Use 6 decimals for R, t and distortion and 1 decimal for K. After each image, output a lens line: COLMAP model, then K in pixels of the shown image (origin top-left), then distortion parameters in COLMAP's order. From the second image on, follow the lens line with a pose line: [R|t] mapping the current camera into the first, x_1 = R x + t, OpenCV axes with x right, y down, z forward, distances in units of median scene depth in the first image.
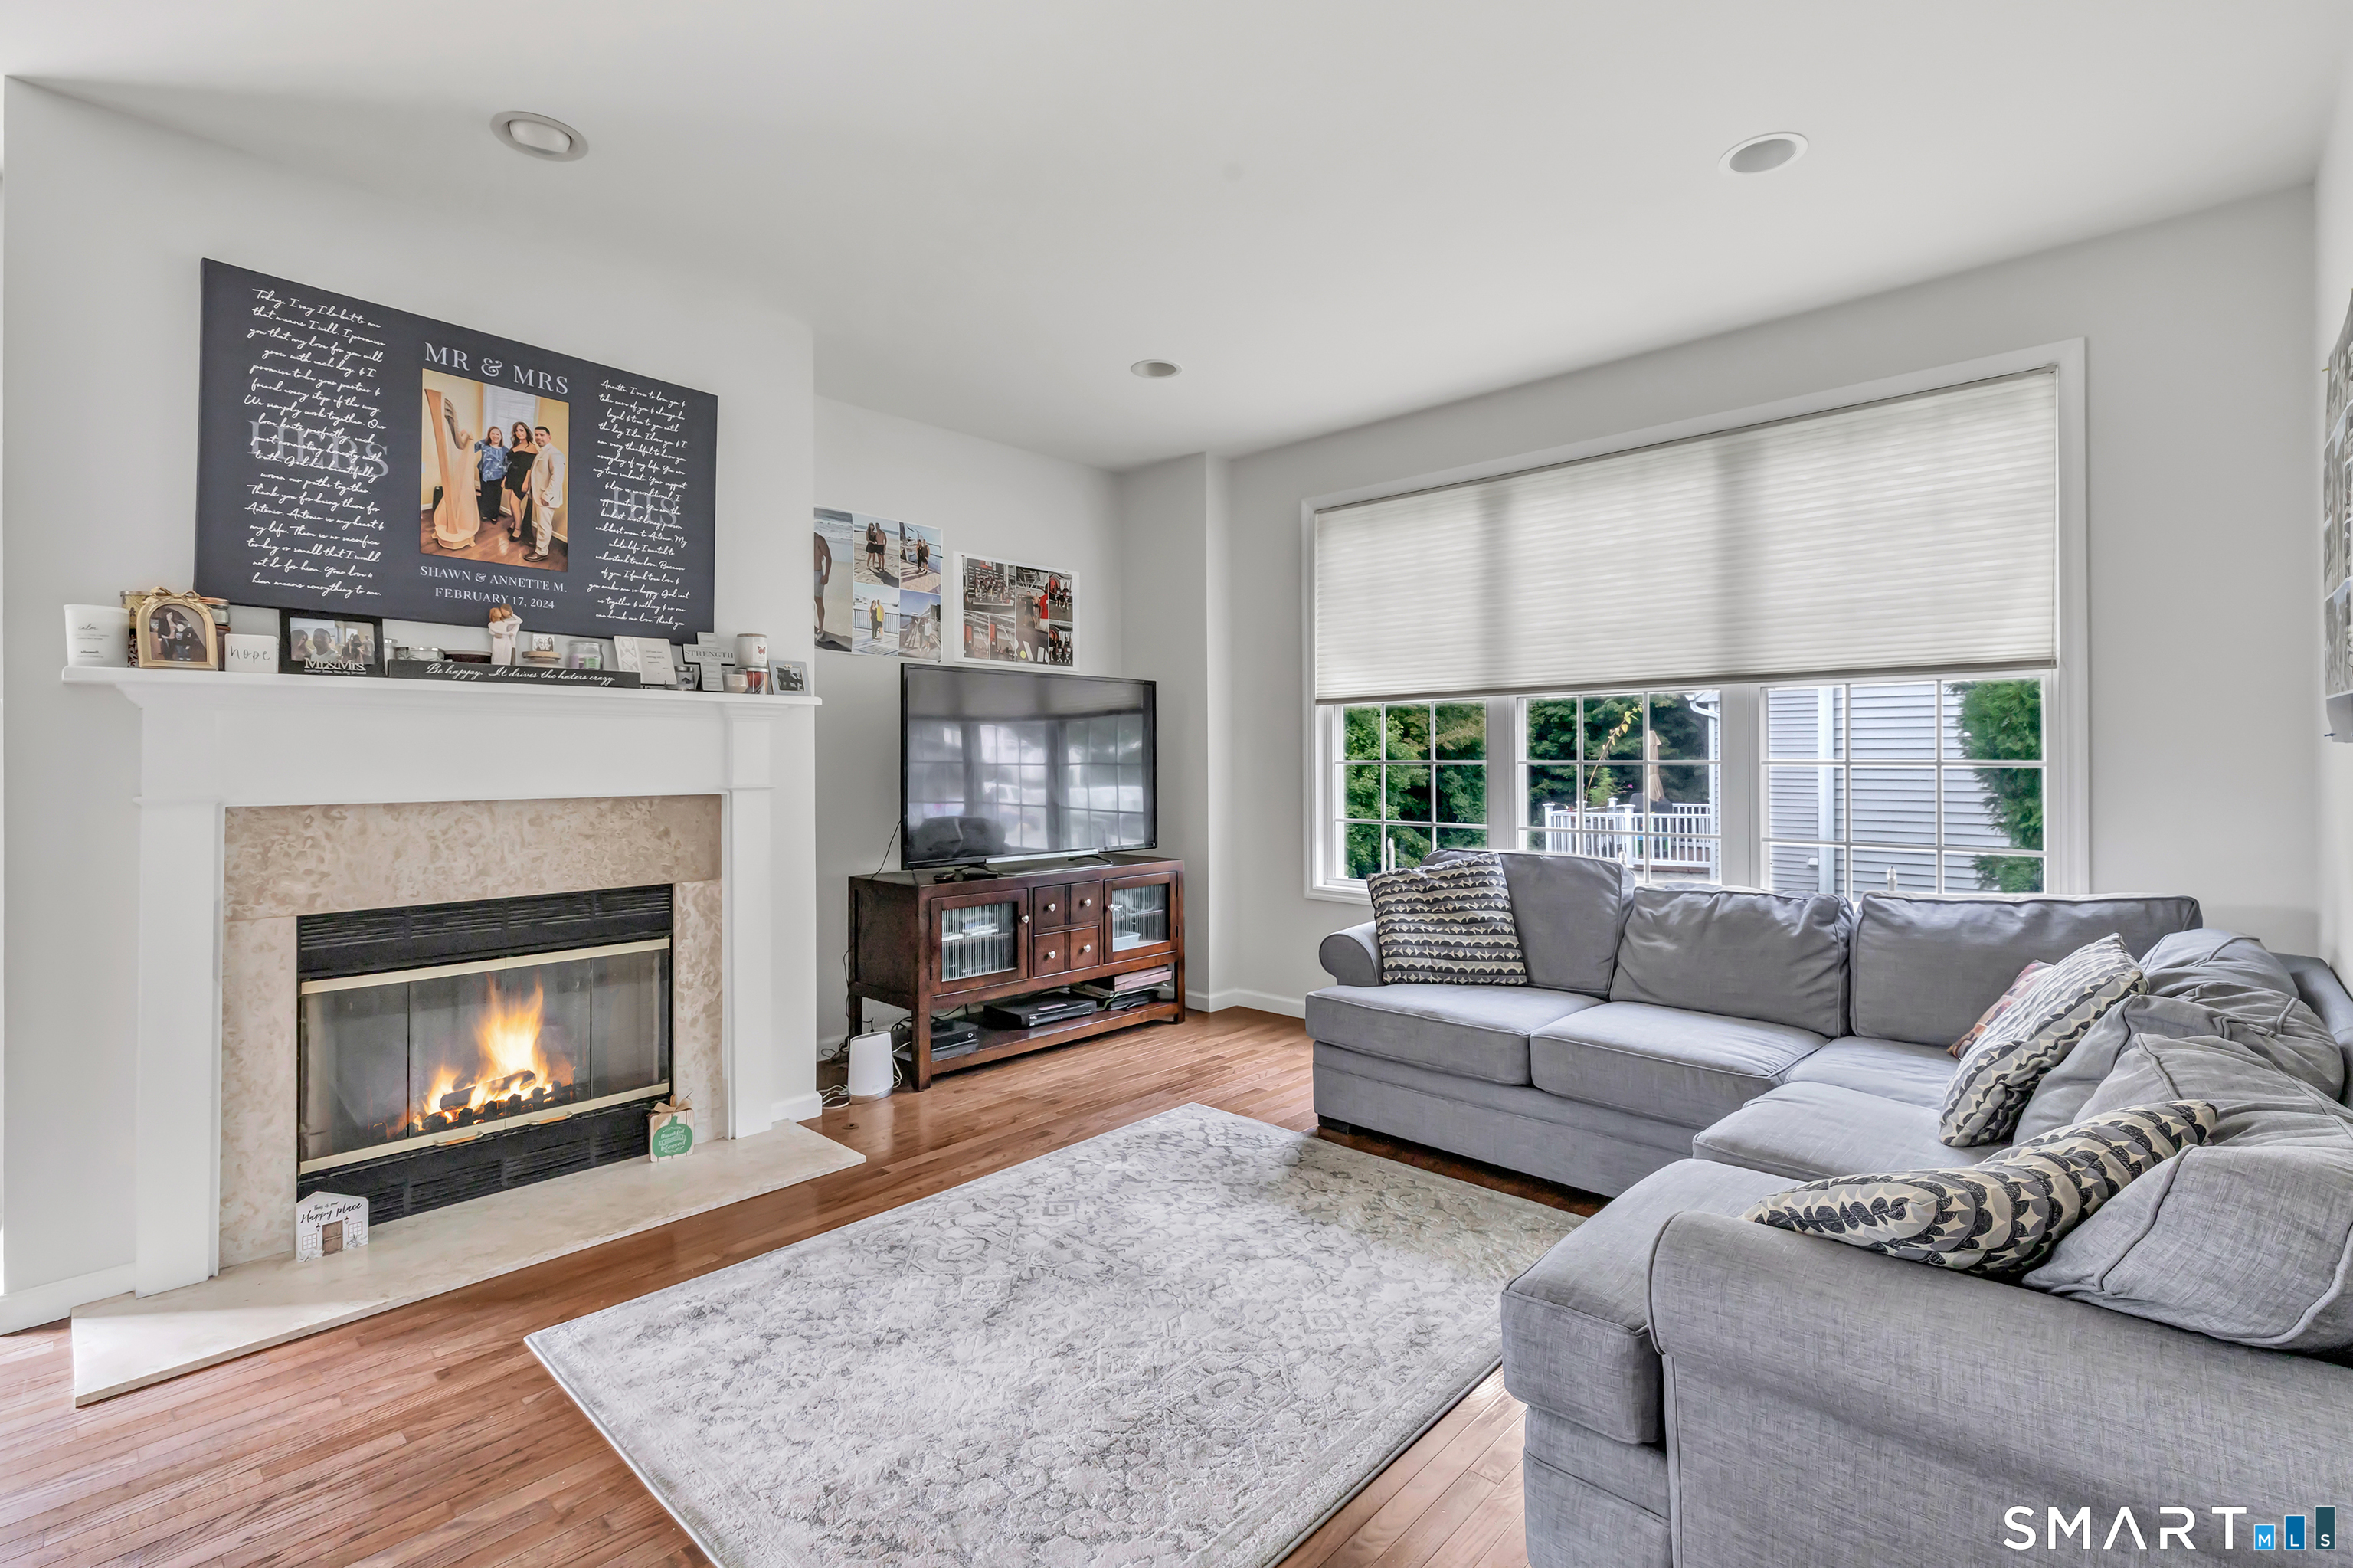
lens RADIAL K [[1068.5, 0, 1190.2], [0, 1068.5, 763.8], [0, 0, 1]] dist [0.002620, 0.001185]
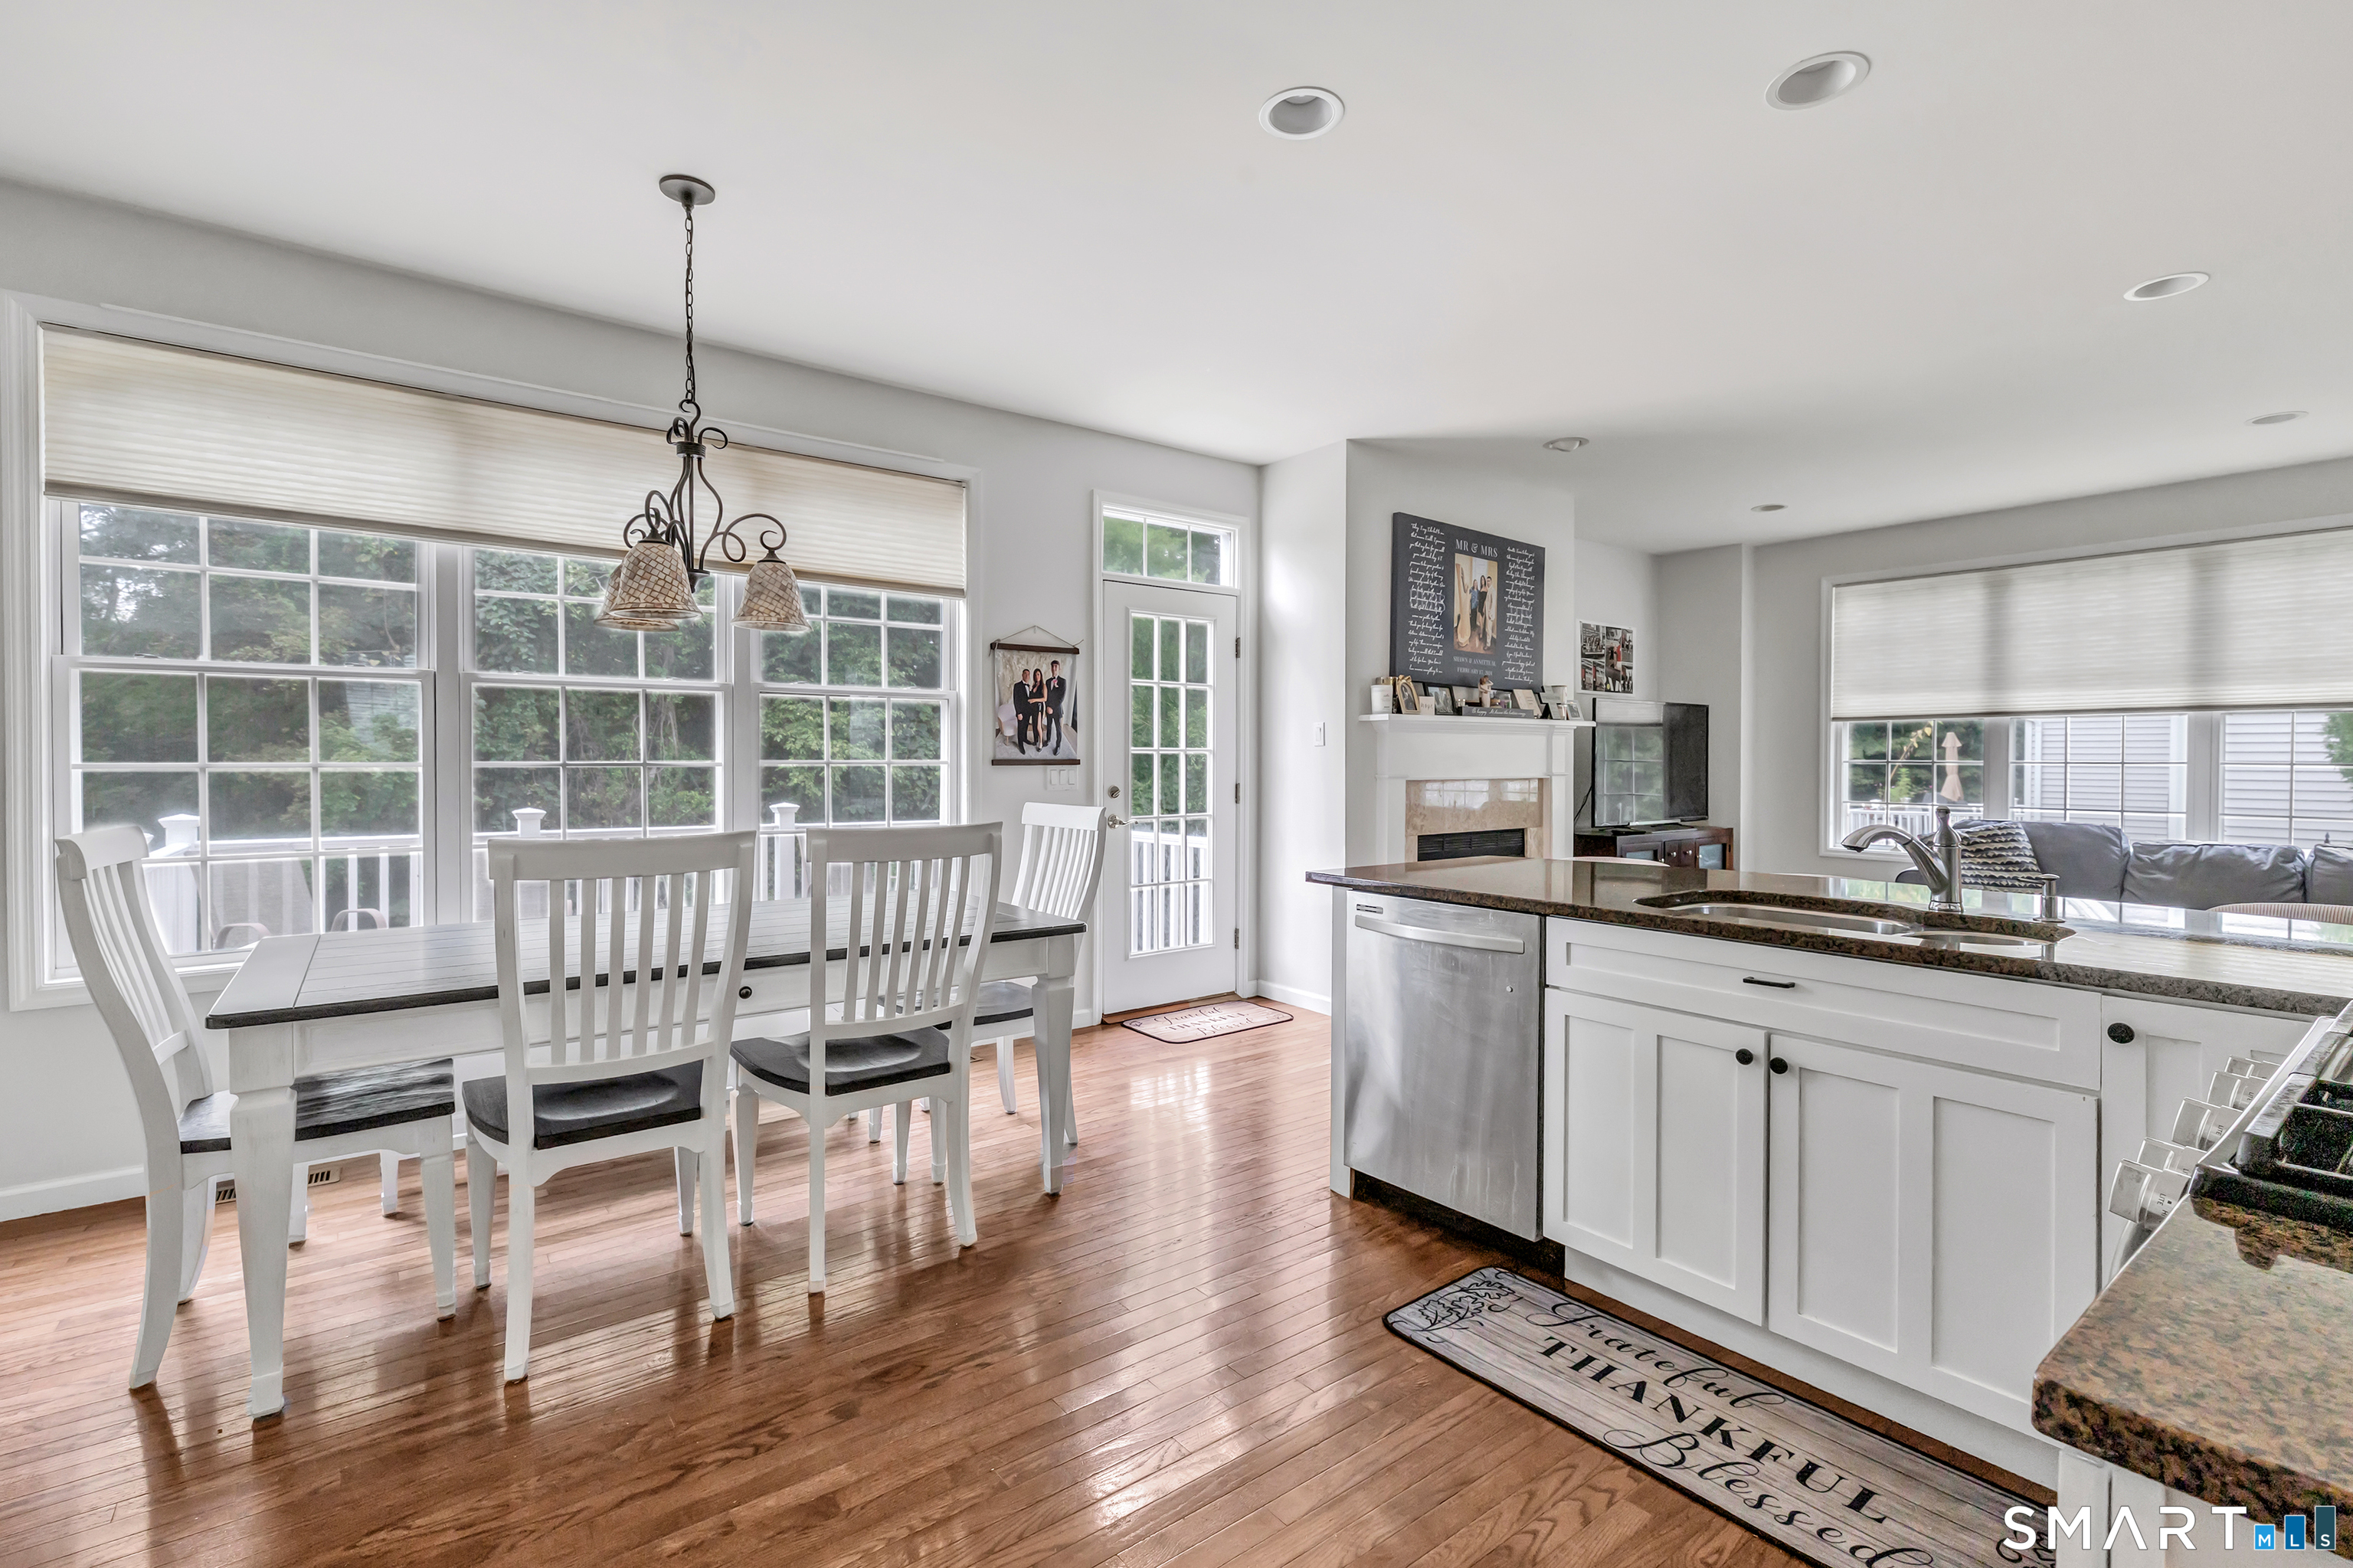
lens RADIAL K [[1068.5, 0, 1189.0], [0, 1068.5, 775.4], [0, 0, 1]] dist [0.002620, 0.001185]
pose [[0.986757, 0.008333, -0.161989, -0.859751], [-0.006250, 0.999891, 0.013362, 0.005983], [0.162083, -0.012173, 0.986702, -0.954873]]
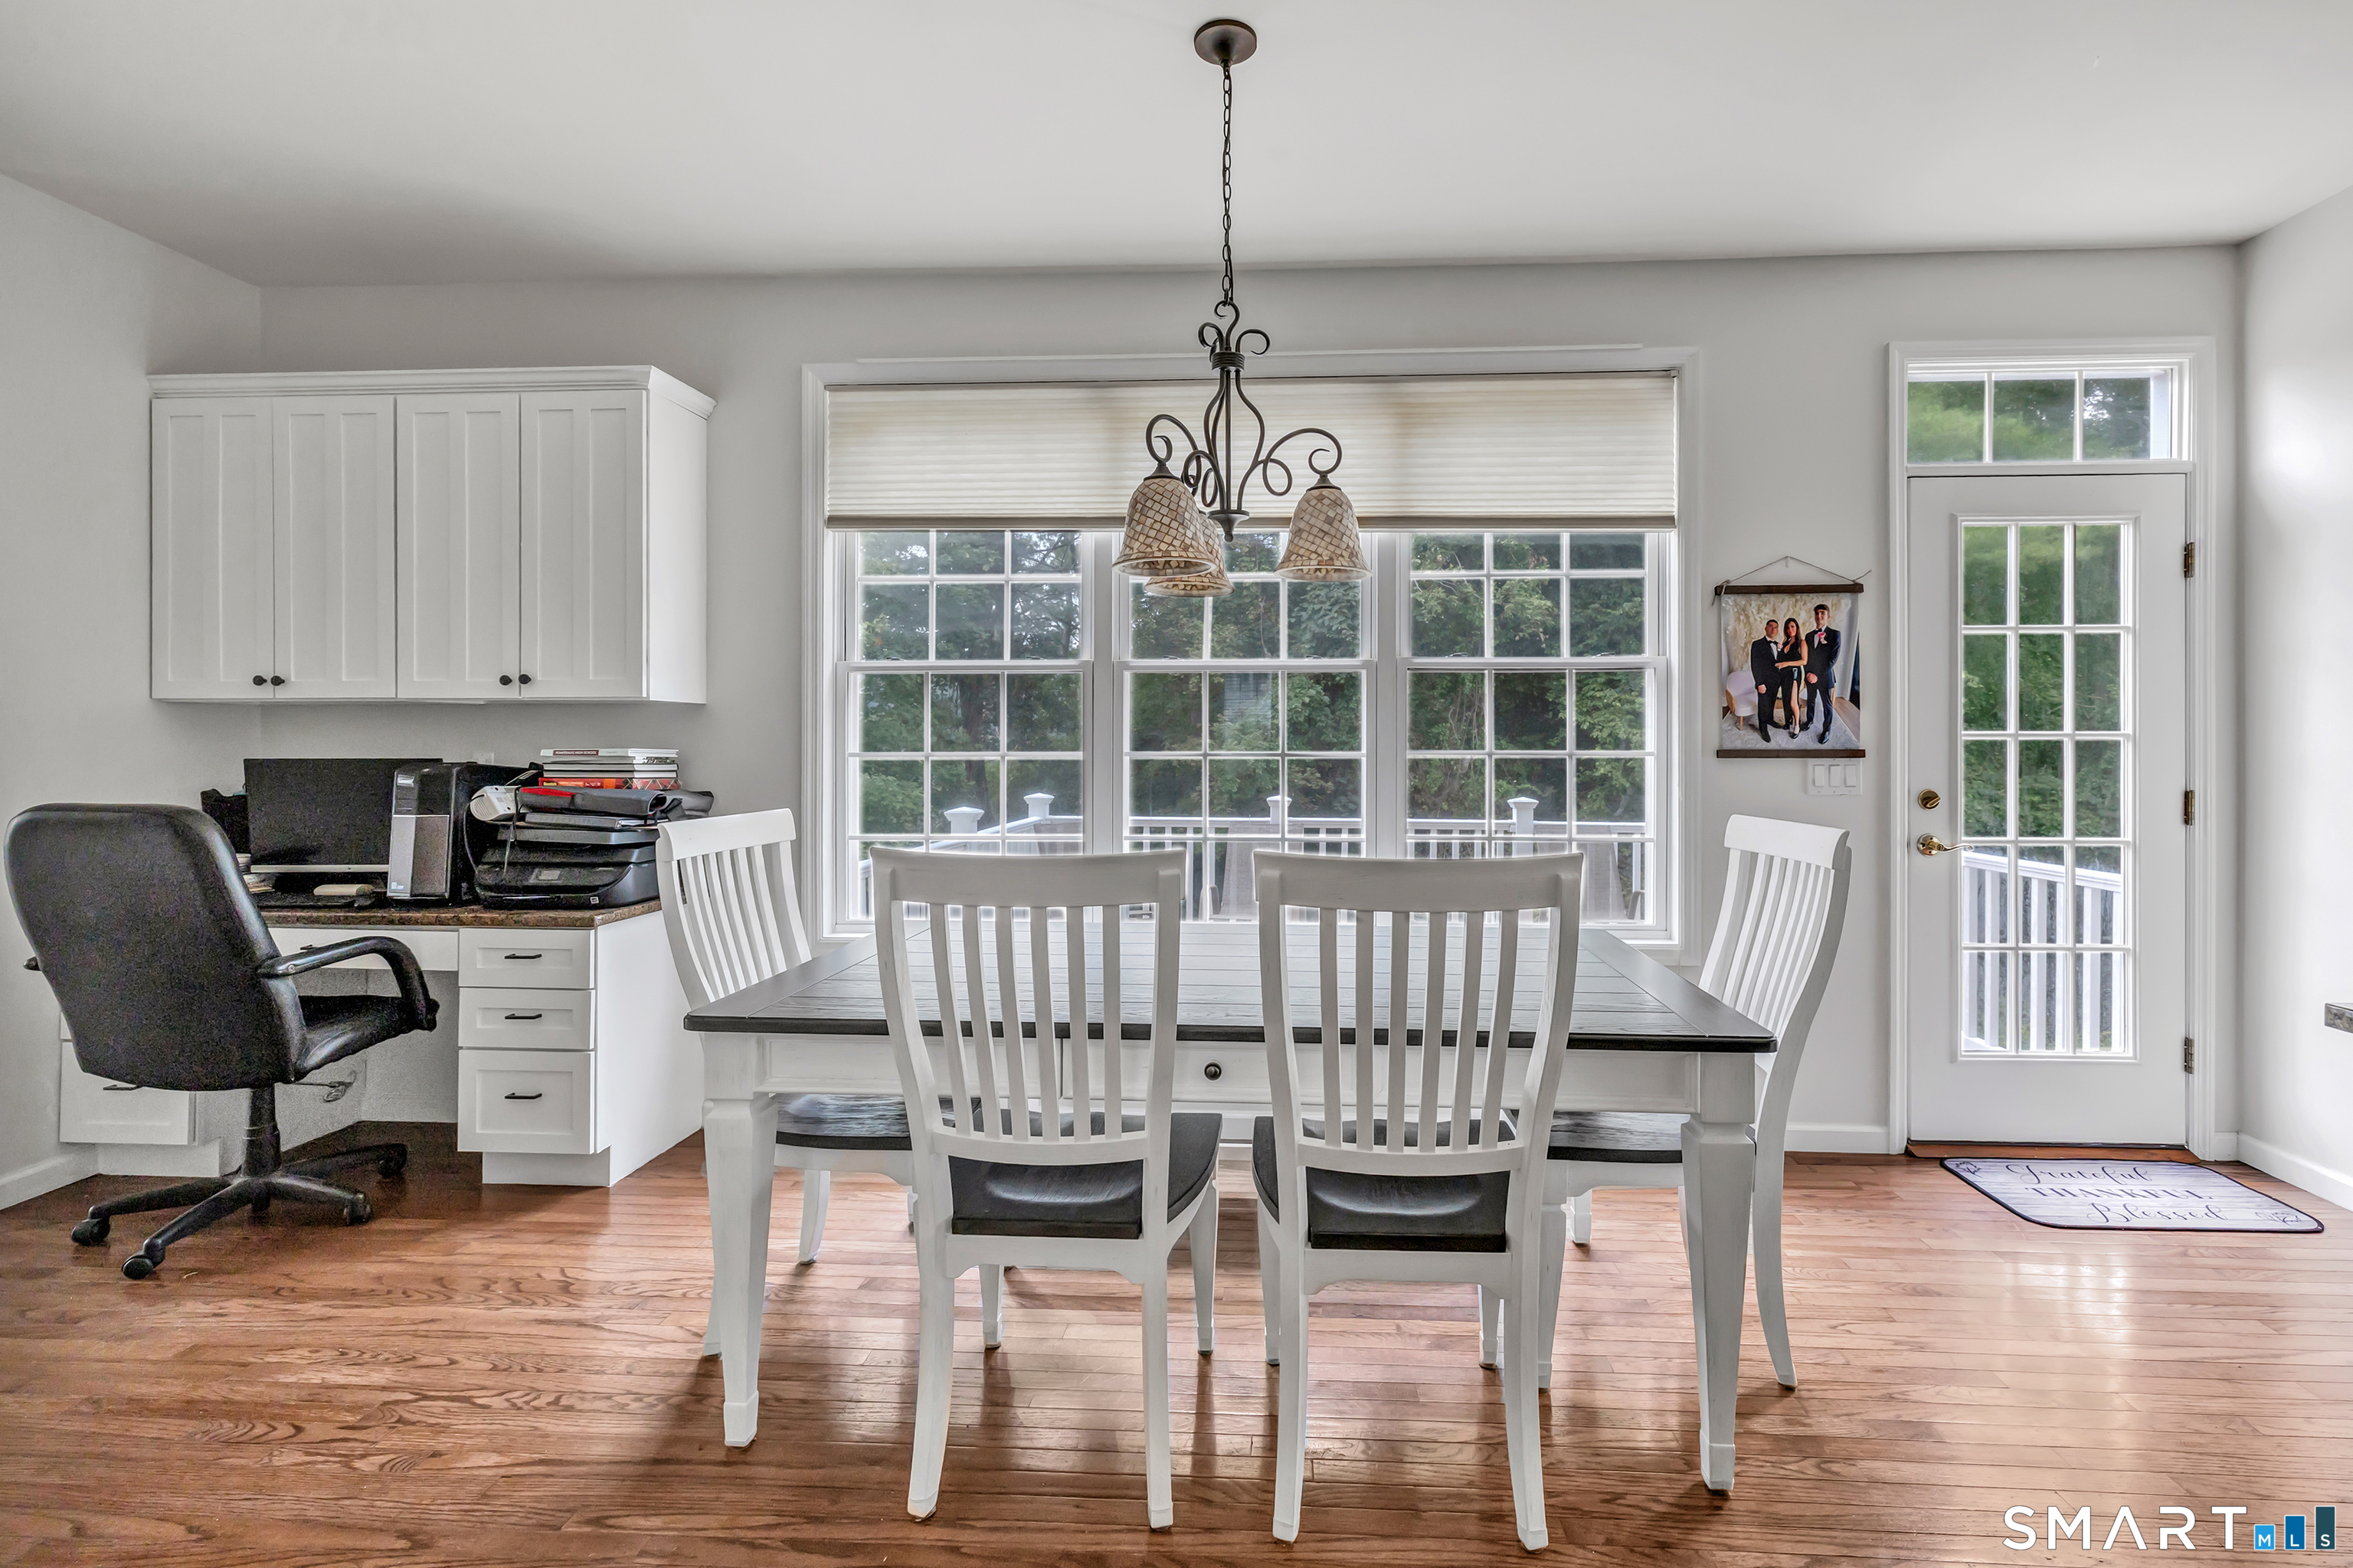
lens RADIAL K [[1068.5, 0, 1252.2], [0, 1068.5, 745.4], [0, 0, 1]] dist [0.002620, 0.001185]
pose [[0.645462, 0.003270, -0.763785, -0.859229], [-0.005630, 0.999984, -0.000477, 0.004353], [0.763772, 0.004608, 0.645470, -0.544162]]
